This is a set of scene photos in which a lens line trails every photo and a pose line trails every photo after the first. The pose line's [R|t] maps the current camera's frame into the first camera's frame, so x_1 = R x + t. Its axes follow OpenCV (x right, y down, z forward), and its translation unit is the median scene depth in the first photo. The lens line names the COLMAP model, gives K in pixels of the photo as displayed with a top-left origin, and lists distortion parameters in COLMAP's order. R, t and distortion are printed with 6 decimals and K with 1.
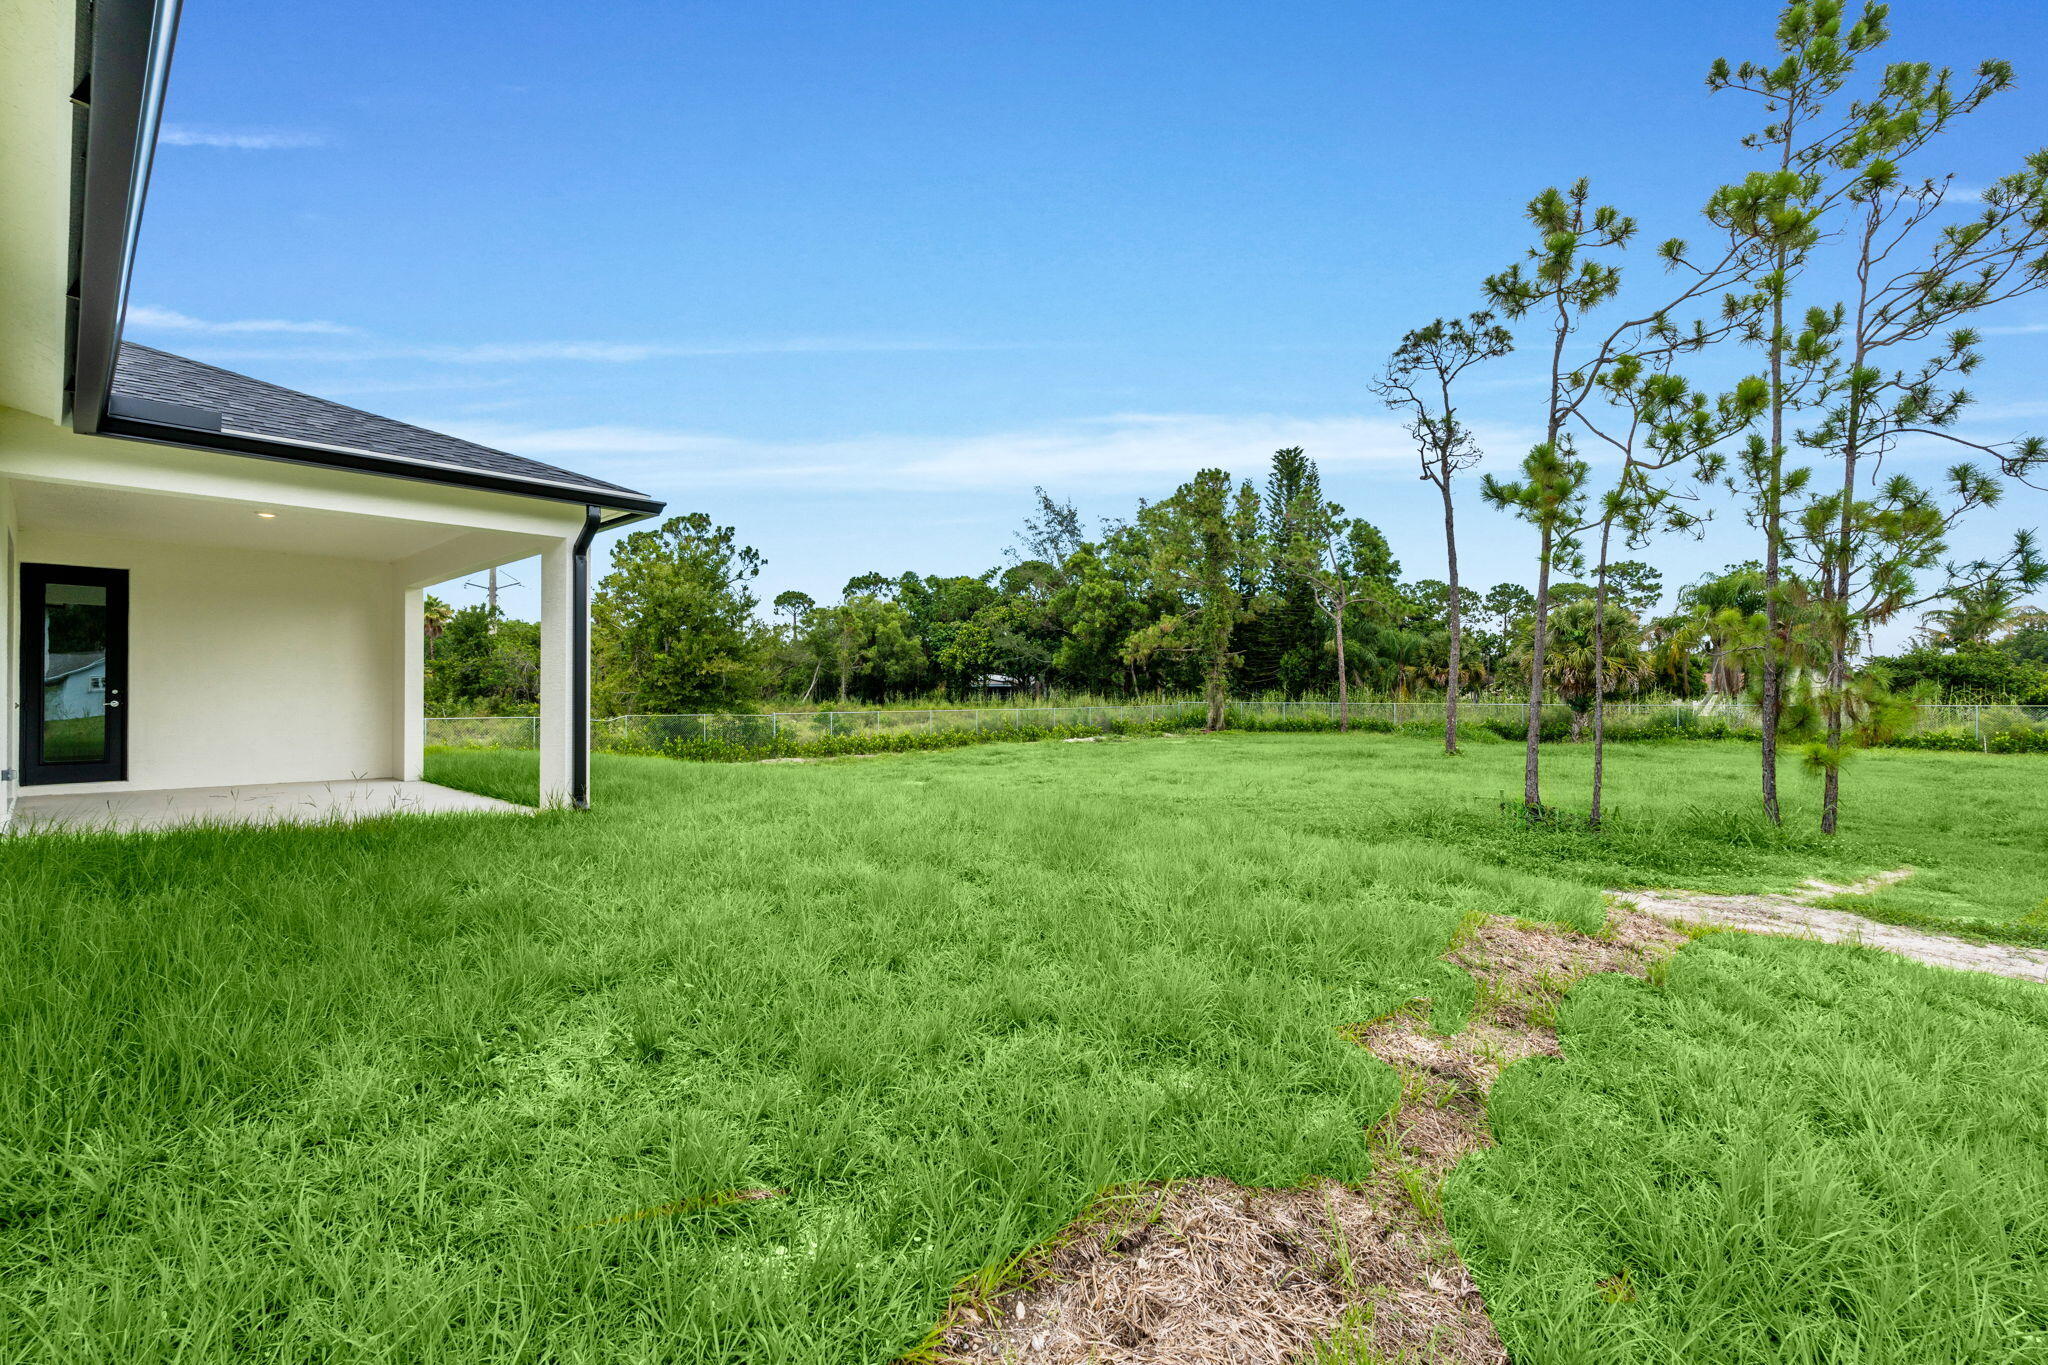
lens RADIAL K [[893.0, 0, 1015.7], [0, 893.0, 683.6], [0, 0, 1]] dist [-0.001932, 0.000305]
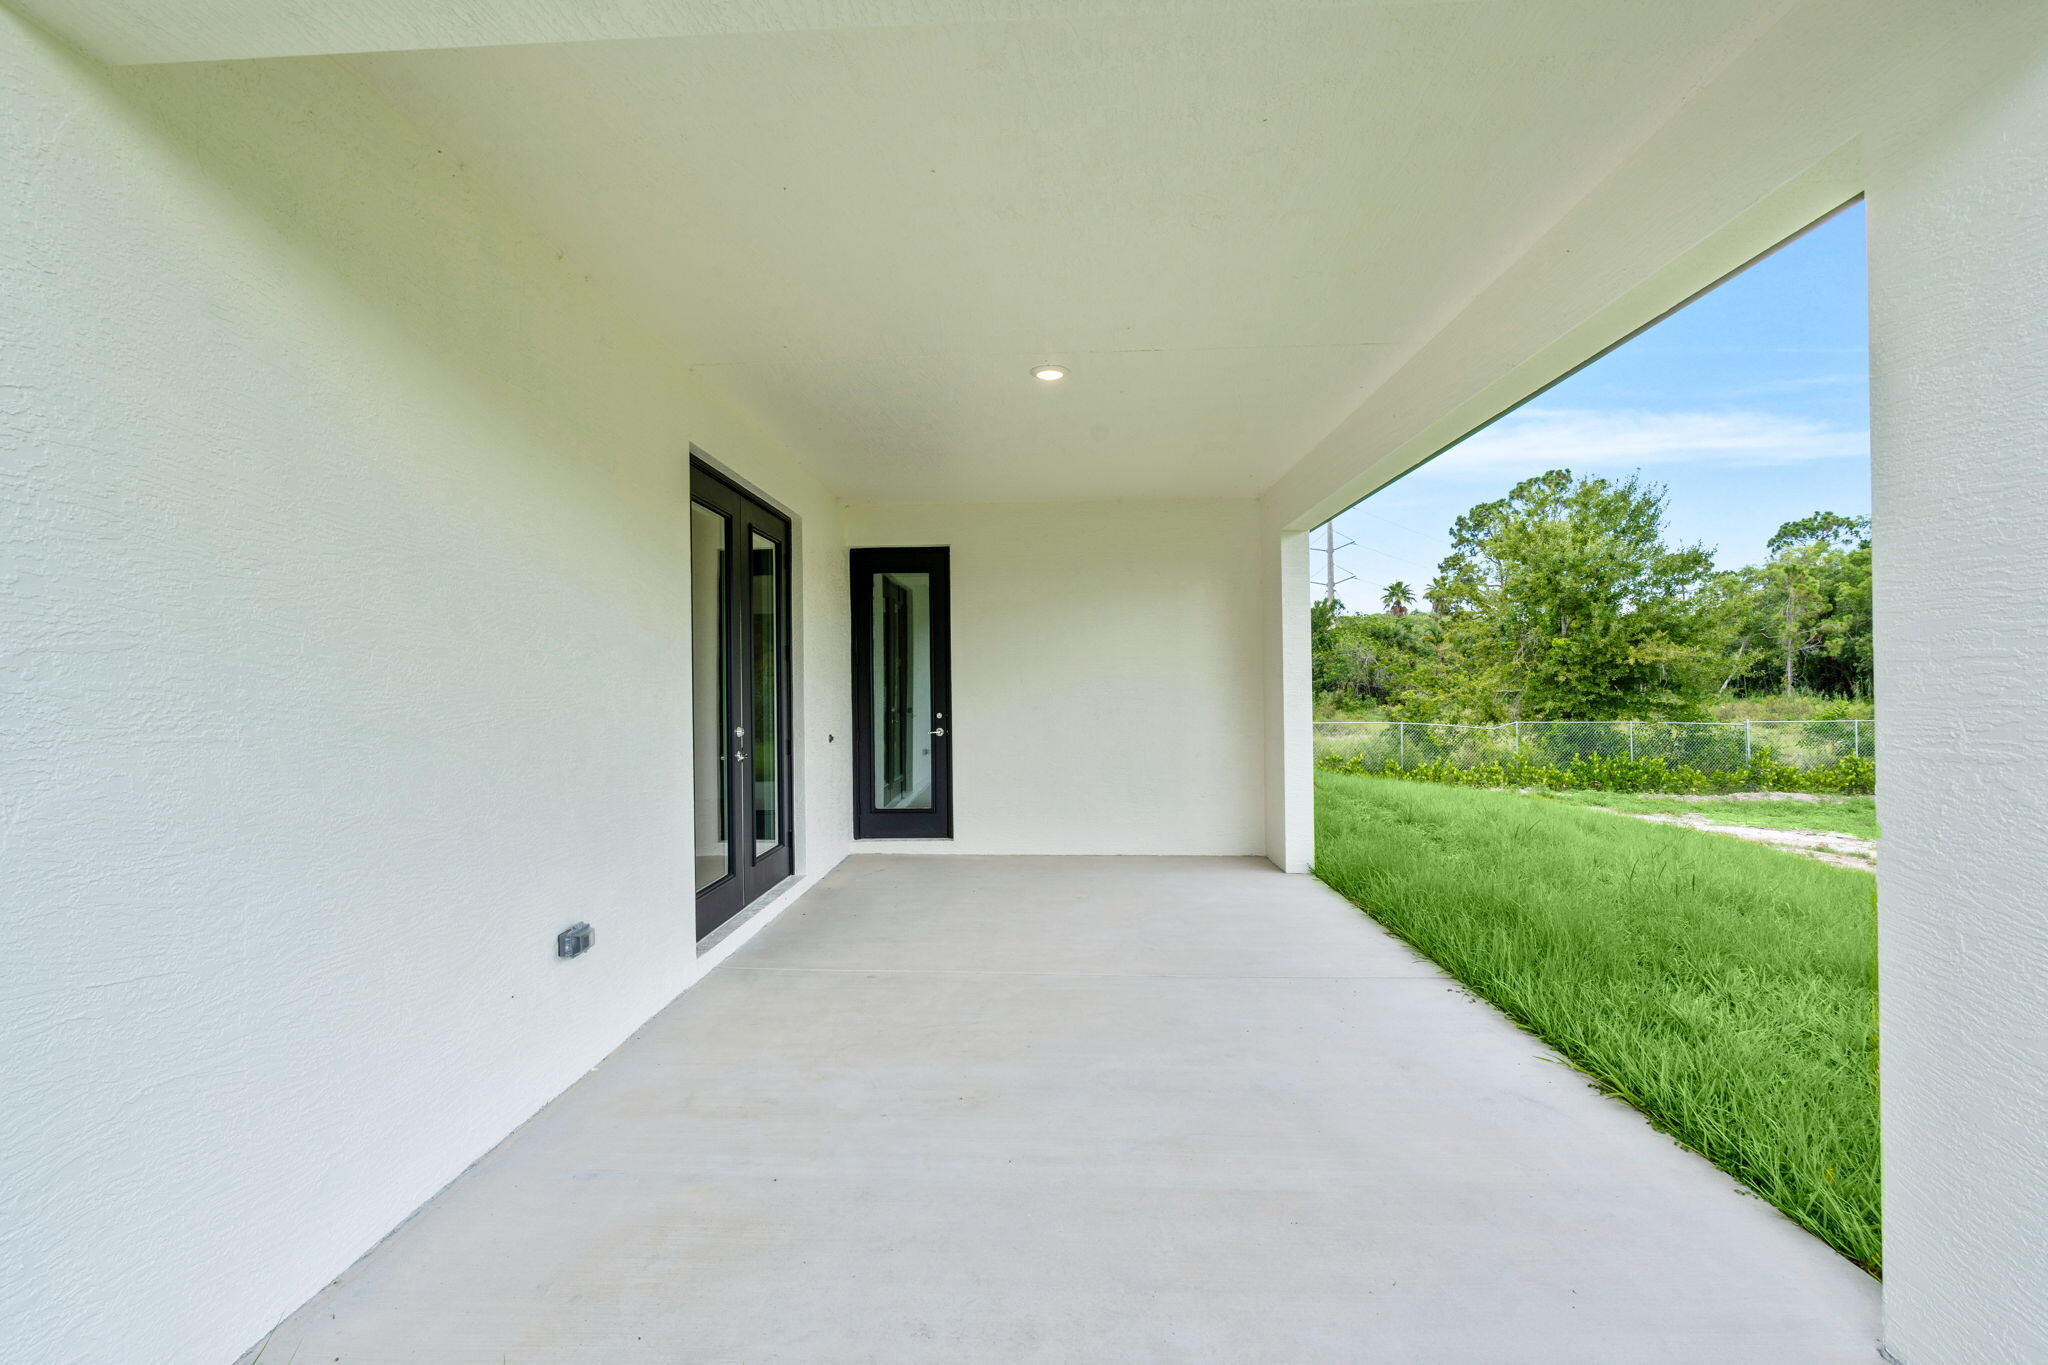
lens RADIAL K [[893.0, 0, 1015.7], [0, 893.0, 683.6], [0, 0, 1]] dist [-0.001932, 0.000305]
pose [[0.649486, -0.009419, -0.760315, -0.127094], [0.017478, 0.999844, 0.002545, -0.005419], [0.760173, -0.014942, 0.649549, 0.175682]]
